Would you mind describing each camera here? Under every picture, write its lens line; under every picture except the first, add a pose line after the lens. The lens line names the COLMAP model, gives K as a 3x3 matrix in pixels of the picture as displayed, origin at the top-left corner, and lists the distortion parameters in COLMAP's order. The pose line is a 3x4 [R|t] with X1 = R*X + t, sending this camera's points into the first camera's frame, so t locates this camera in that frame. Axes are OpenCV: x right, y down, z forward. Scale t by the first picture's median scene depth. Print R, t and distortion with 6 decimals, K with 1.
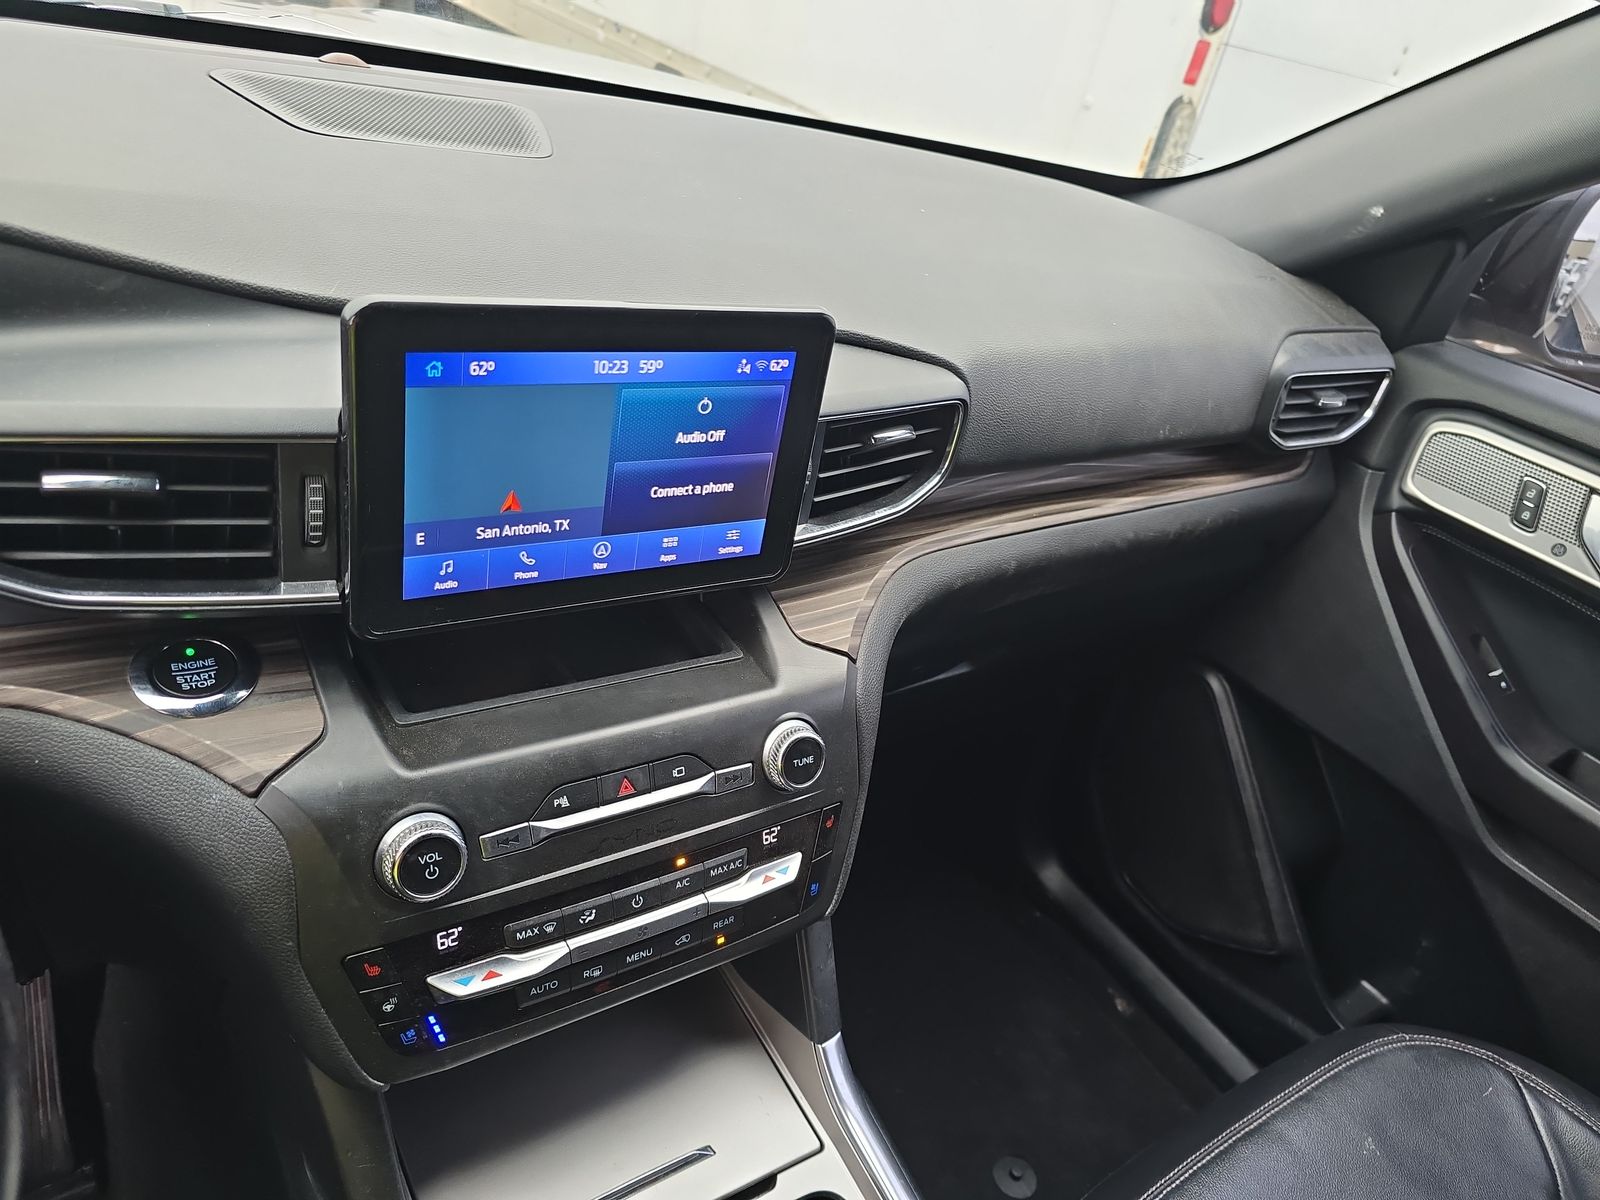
lens RADIAL K [[1098.1, 0, 803.0], [0, 1098.1, 582.2], [0, 0, 1]] dist [0.050641, -0.042668]
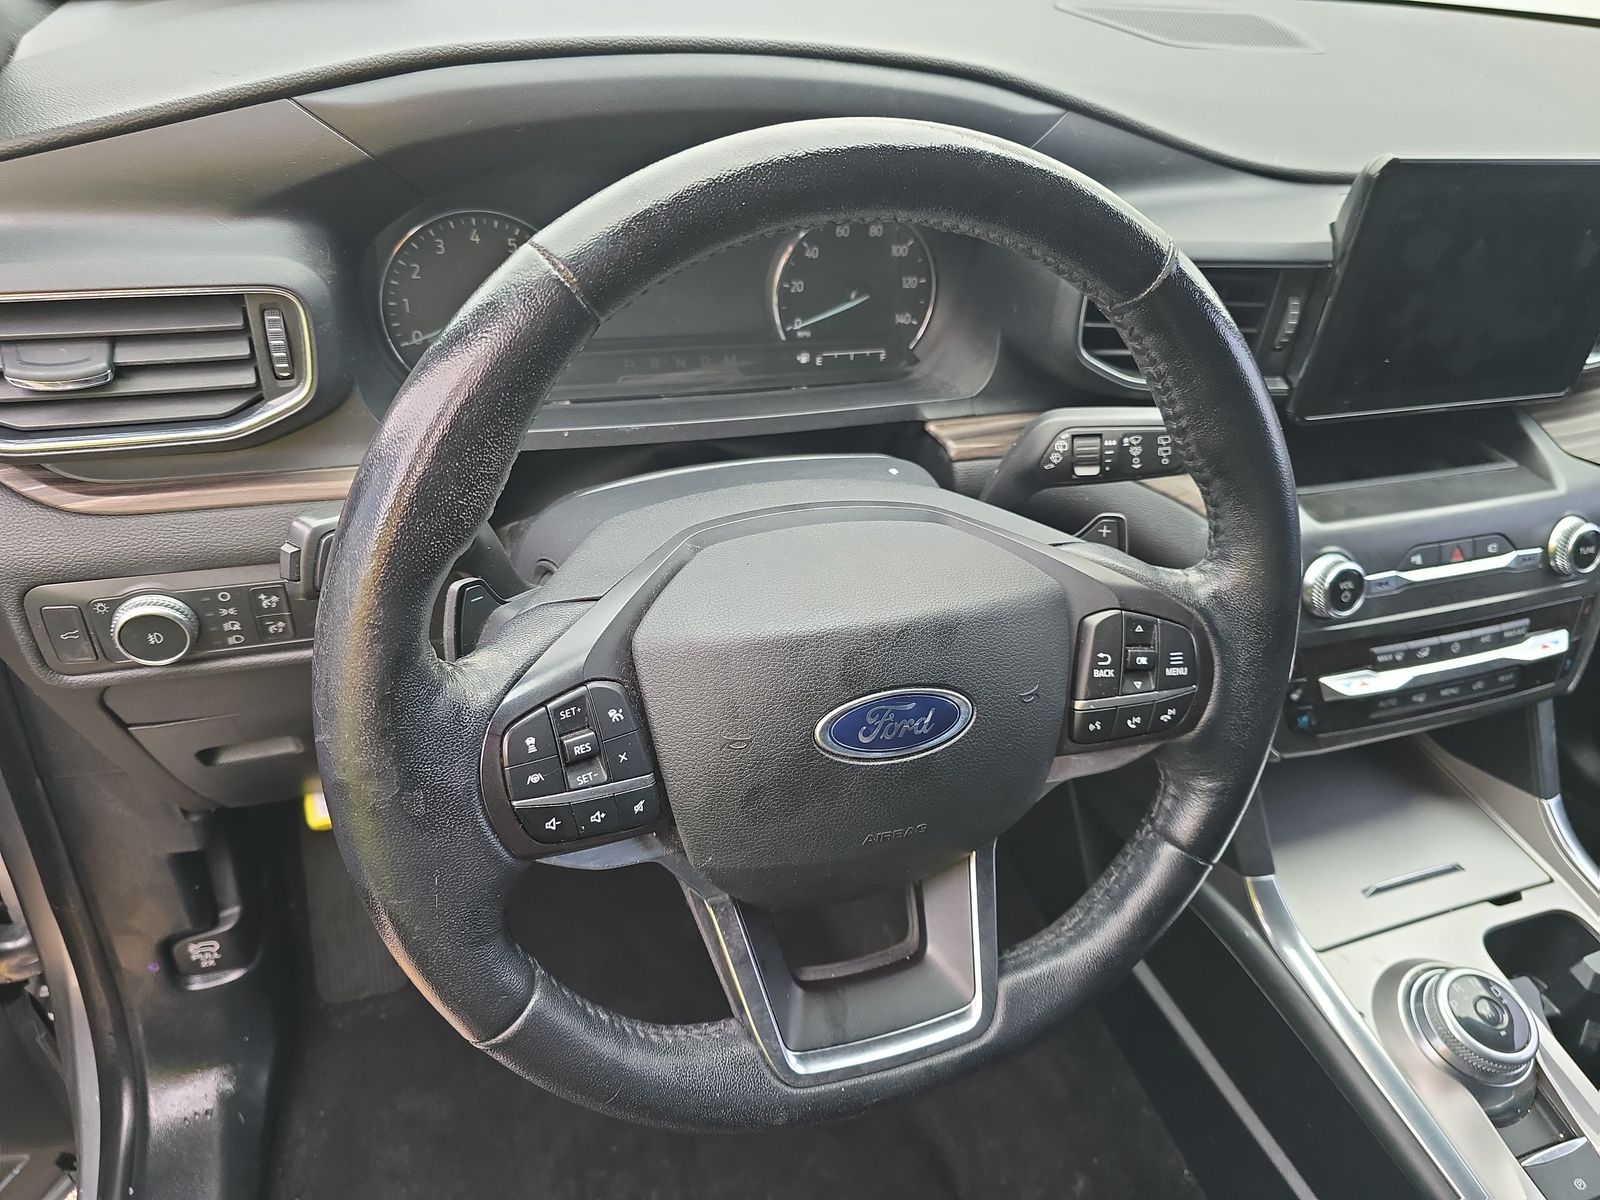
lens RADIAL K [[1098.1, 0, 803.0], [0, 1098.1, 582.2], [0, 0, 1]] dist [0.050641, -0.042668]
pose [[0.967187, 0.037915, -0.251222, -0.533497], [-0.023614, 0.997937, 0.059698, 0.151154], [0.252967, -0.051807, 0.966087, -0.394245]]
